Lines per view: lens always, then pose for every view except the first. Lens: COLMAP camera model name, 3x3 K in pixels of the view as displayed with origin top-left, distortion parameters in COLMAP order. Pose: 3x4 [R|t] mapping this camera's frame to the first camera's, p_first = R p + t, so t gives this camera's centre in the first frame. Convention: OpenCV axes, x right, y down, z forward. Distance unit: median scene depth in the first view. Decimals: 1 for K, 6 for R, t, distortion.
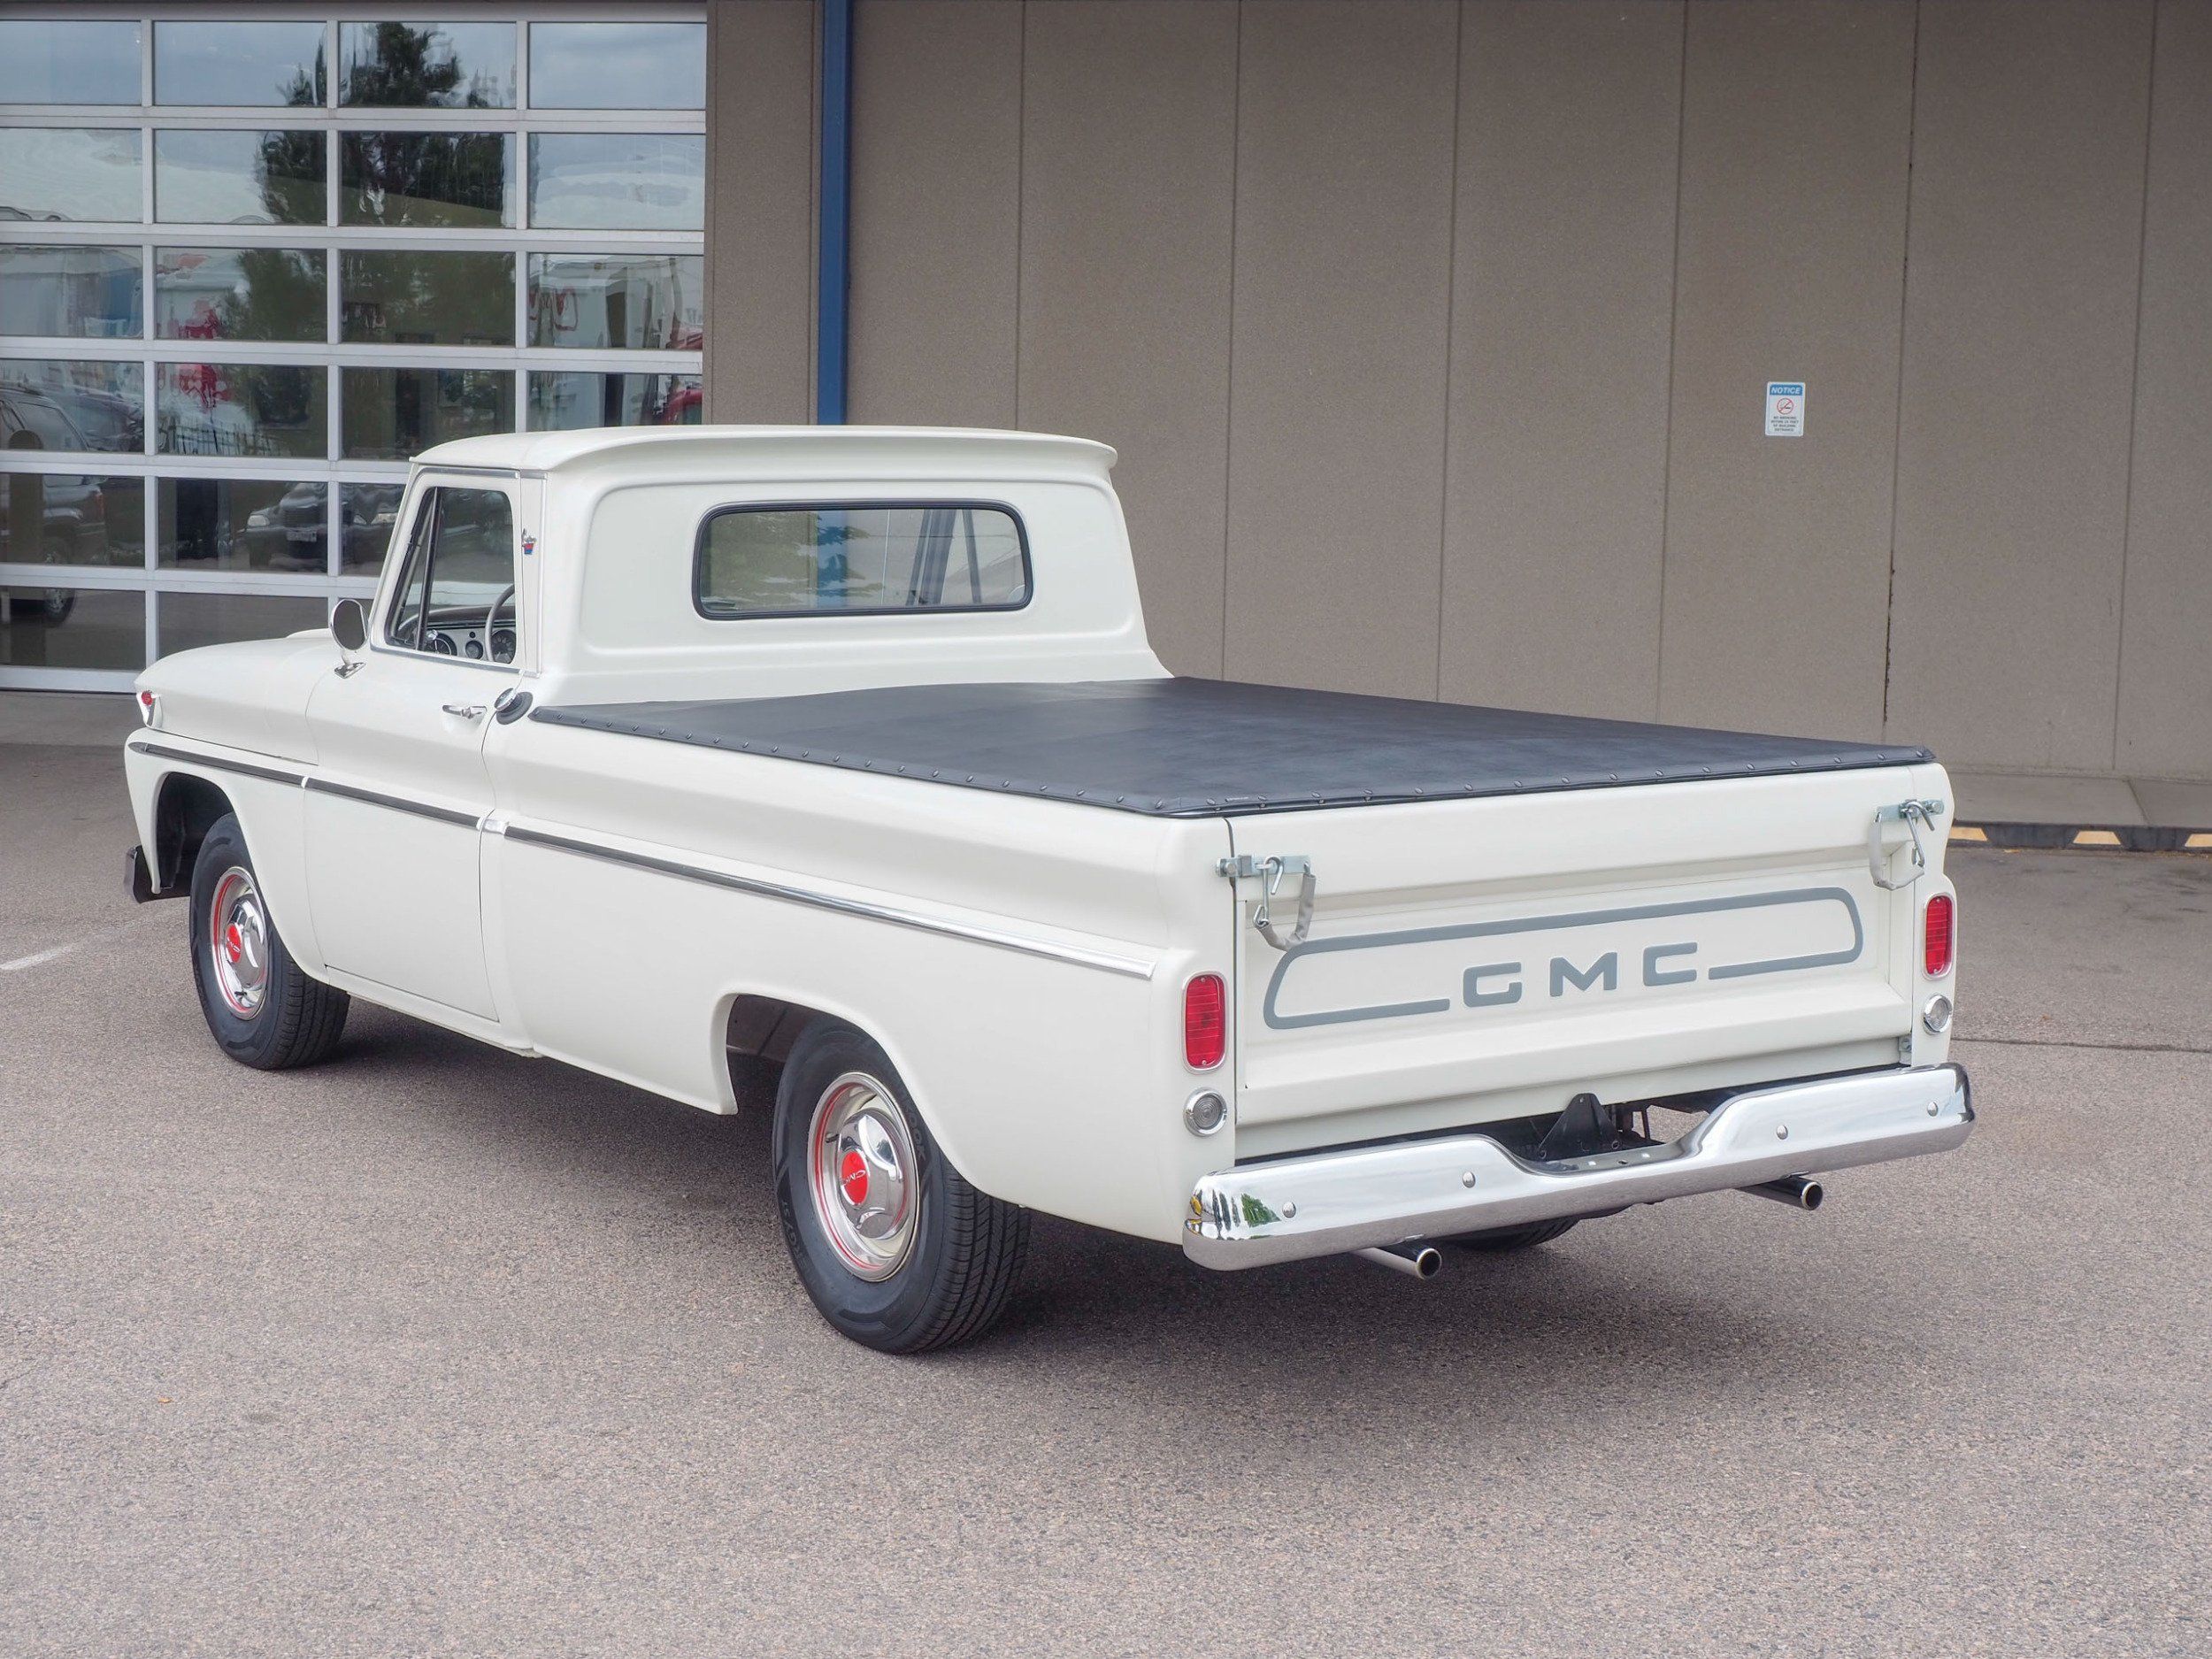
lens RADIAL K [[3510.0, 0, 1066.5], [0, 3510.0, 842.1], [0, 0, 1]] dist [0.013373, 0.000000]
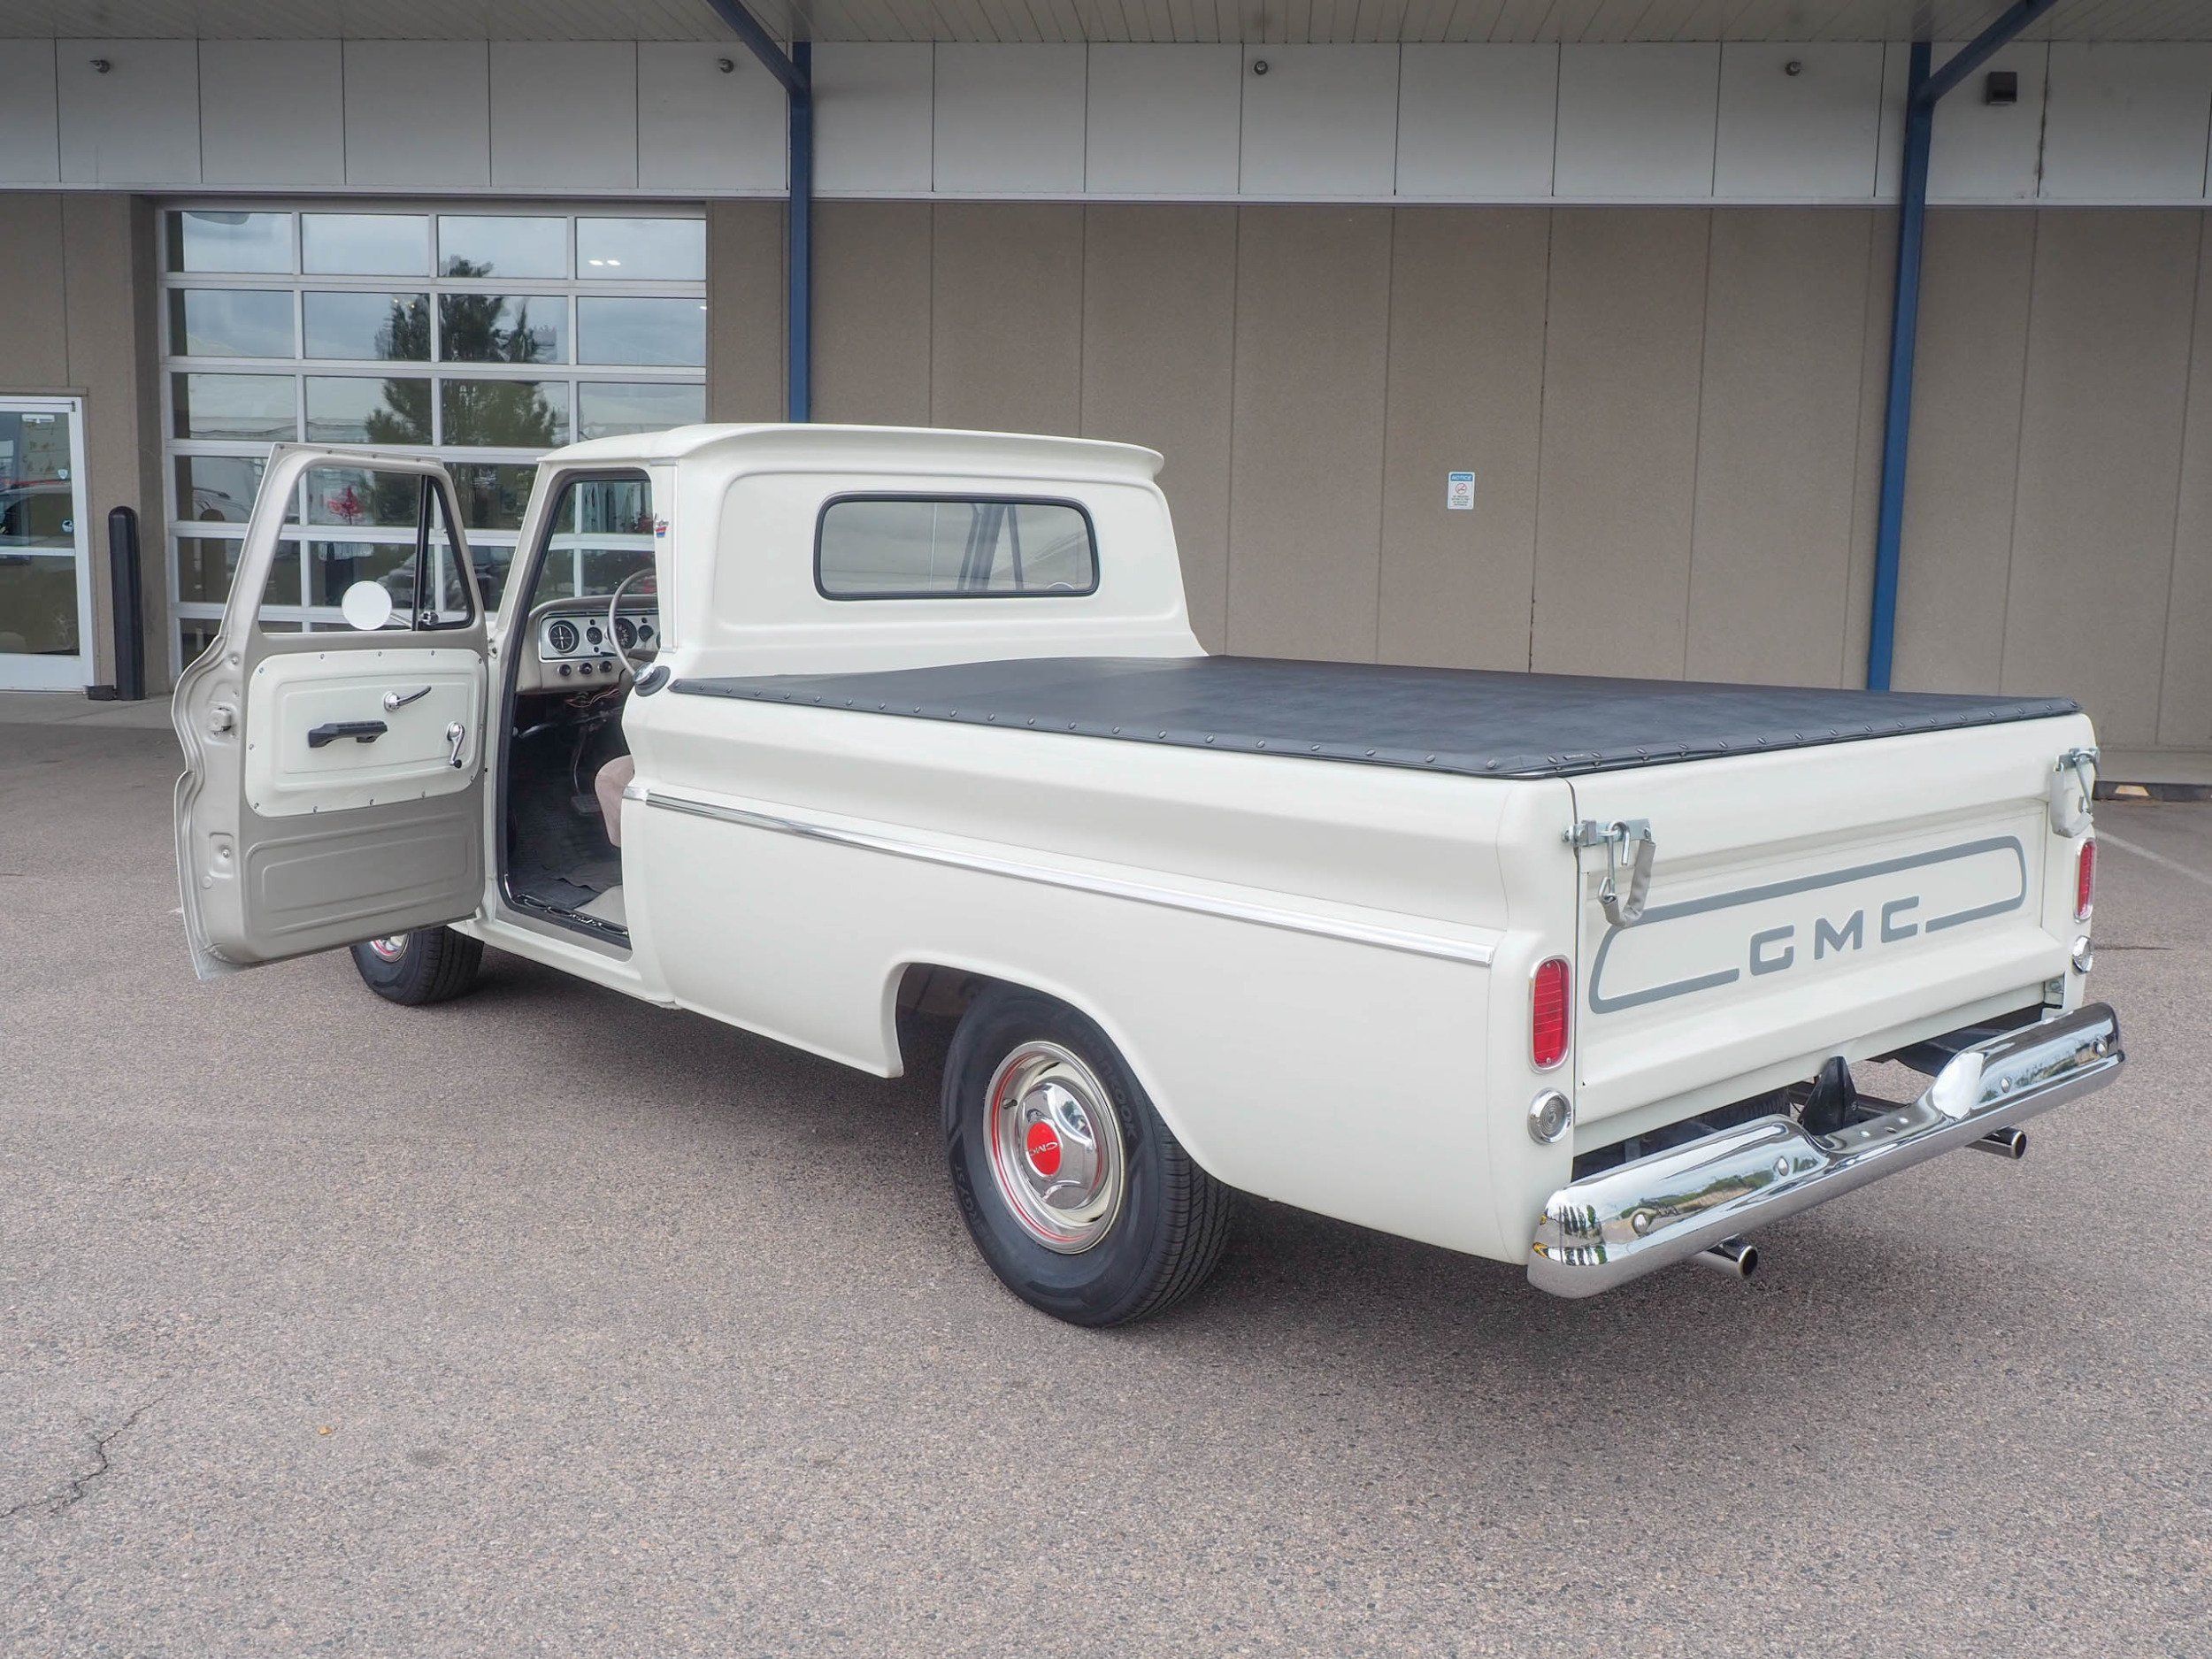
lens RADIAL K [[2007.5, 0, 1096.5], [0, 2007.5, 810.3], [0, 0, 1]] dist [0.015837, -0.019771]
pose [[0.993197, -0.015393, 0.115421, -0.106473], [0.014052, 0.999824, 0.012421, -0.005479], [-0.115592, -0.010715, 0.993239, 0.430932]]
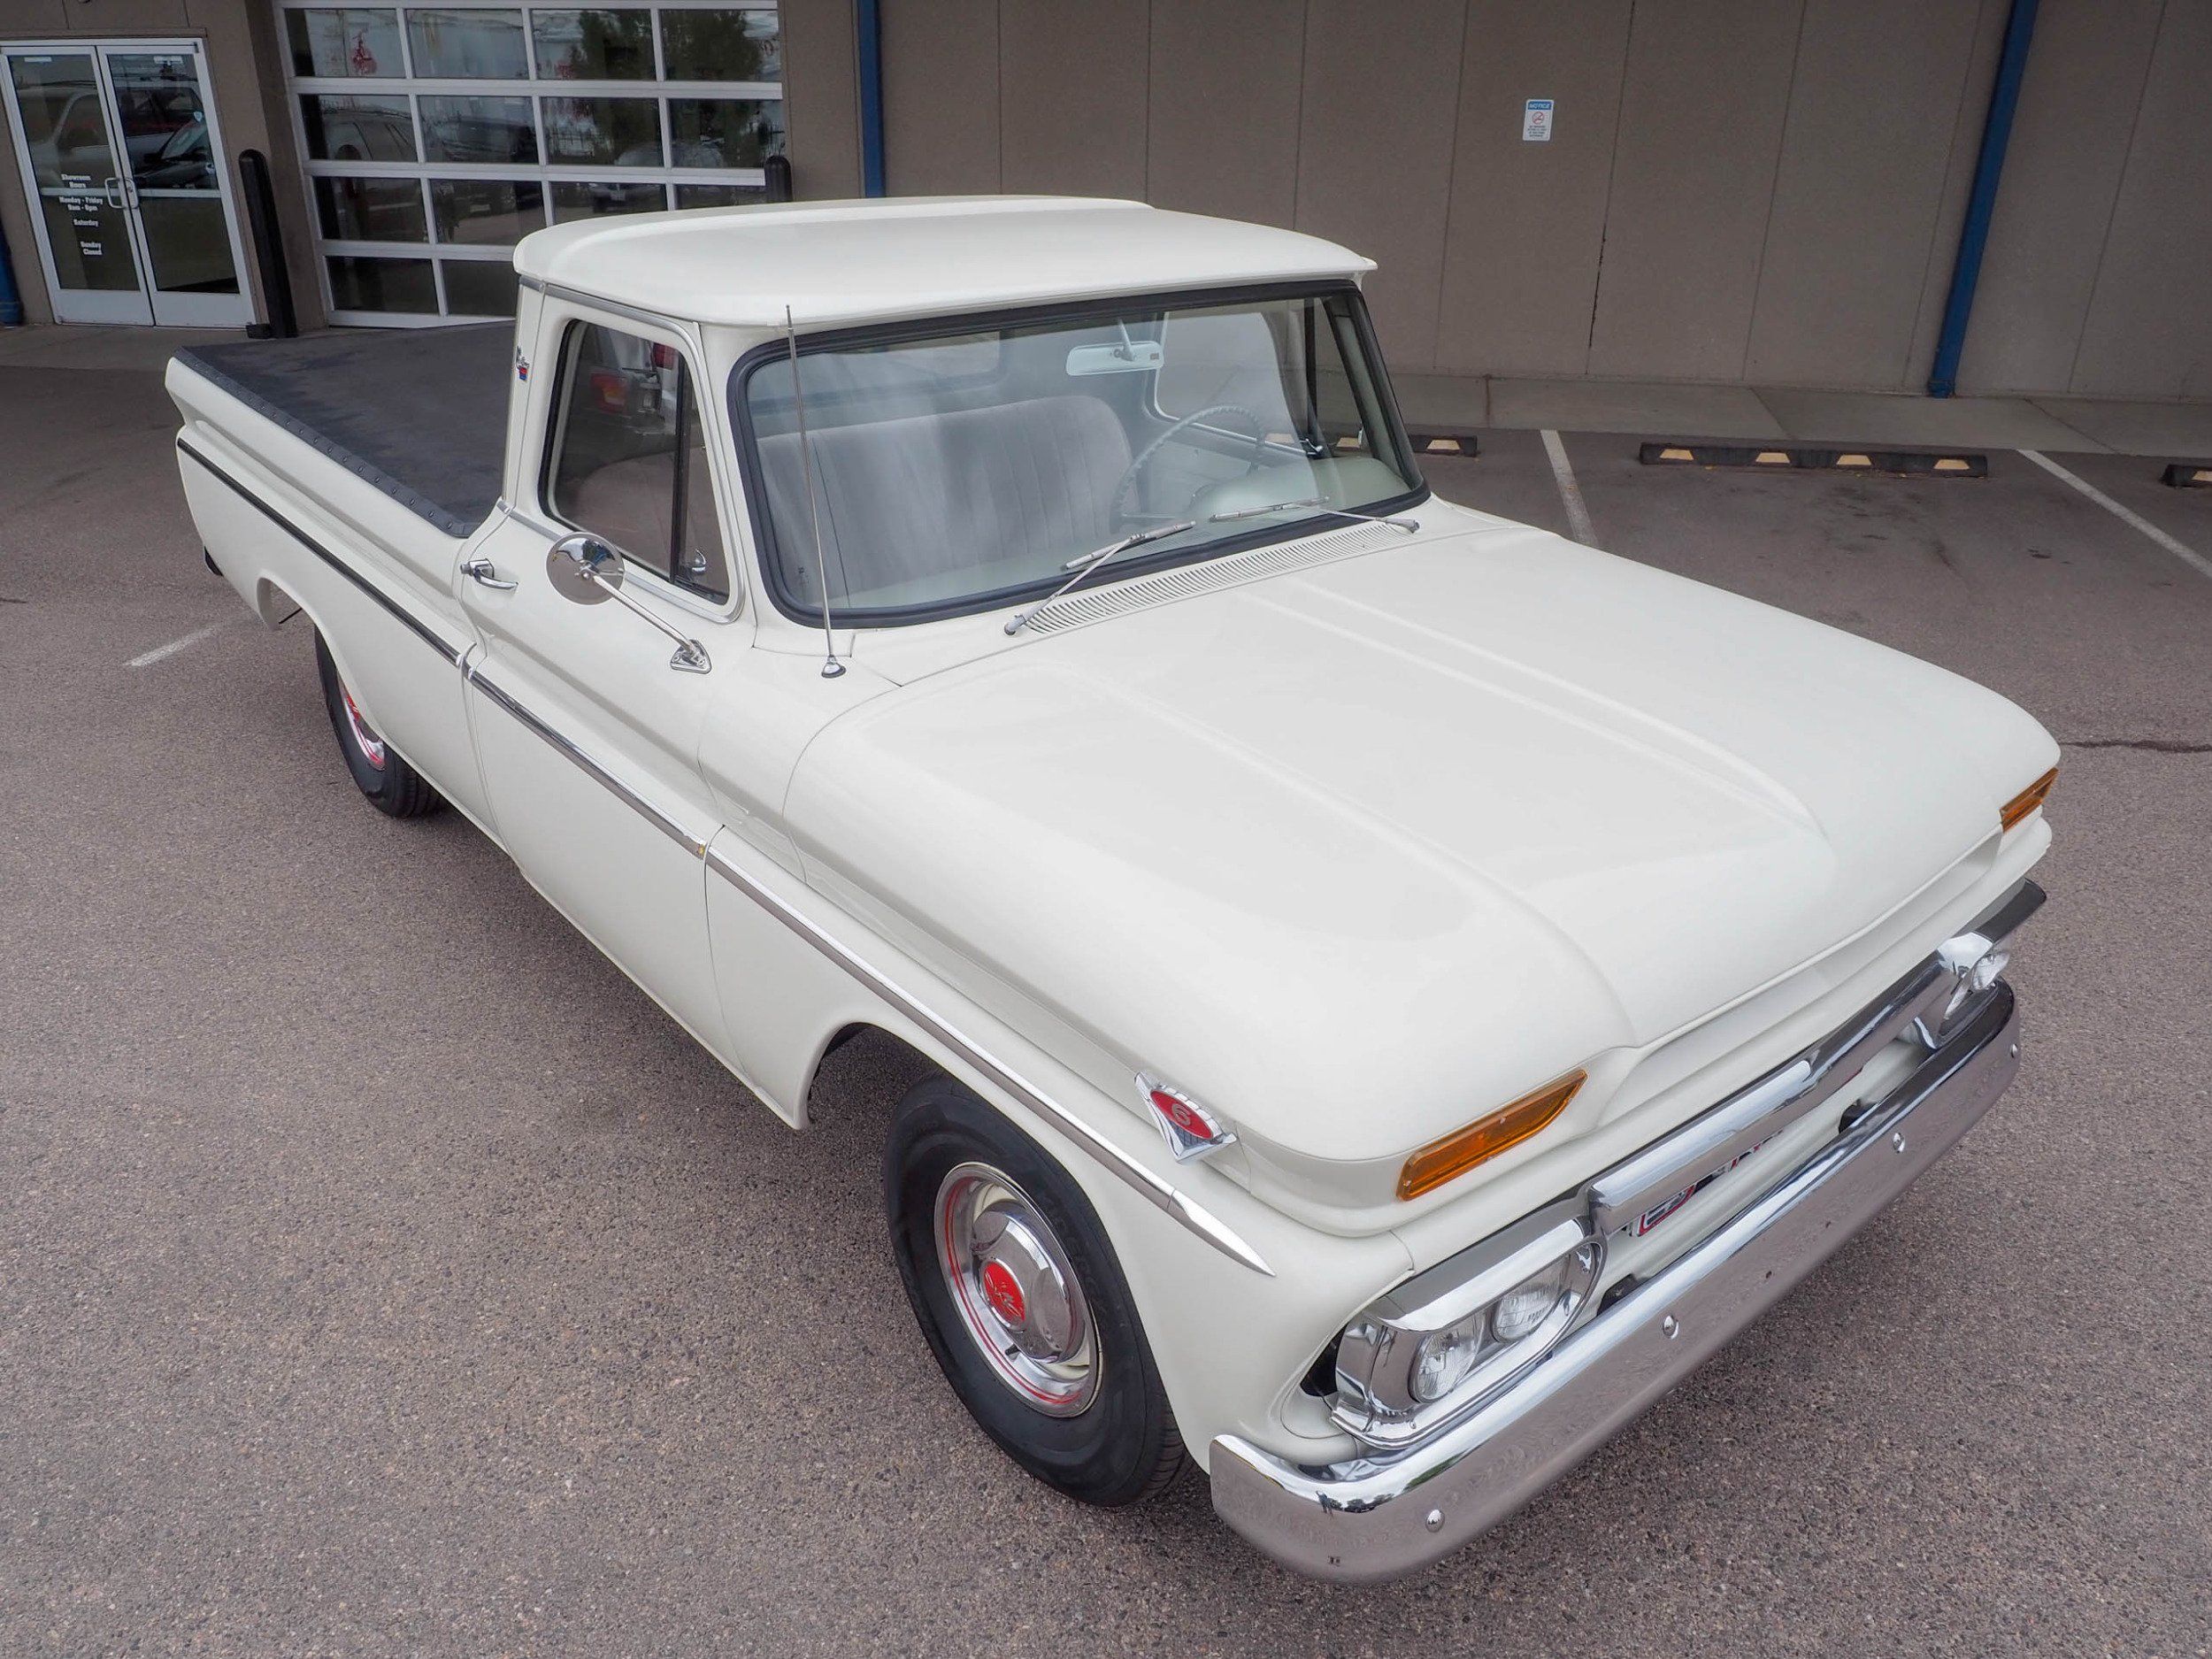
lens RADIAL K [[1599.8, 0, 1095.0], [0, 1599.8, 818.1], [0, 0, 1]] dist [-0.011741, -0.000003]
pose [[0.999757, -0.017490, 0.013413, 0.026785], [0.012739, 0.955118, 0.295953, -0.109312], [-0.017987, -0.295710, 0.955108, 0.708672]]
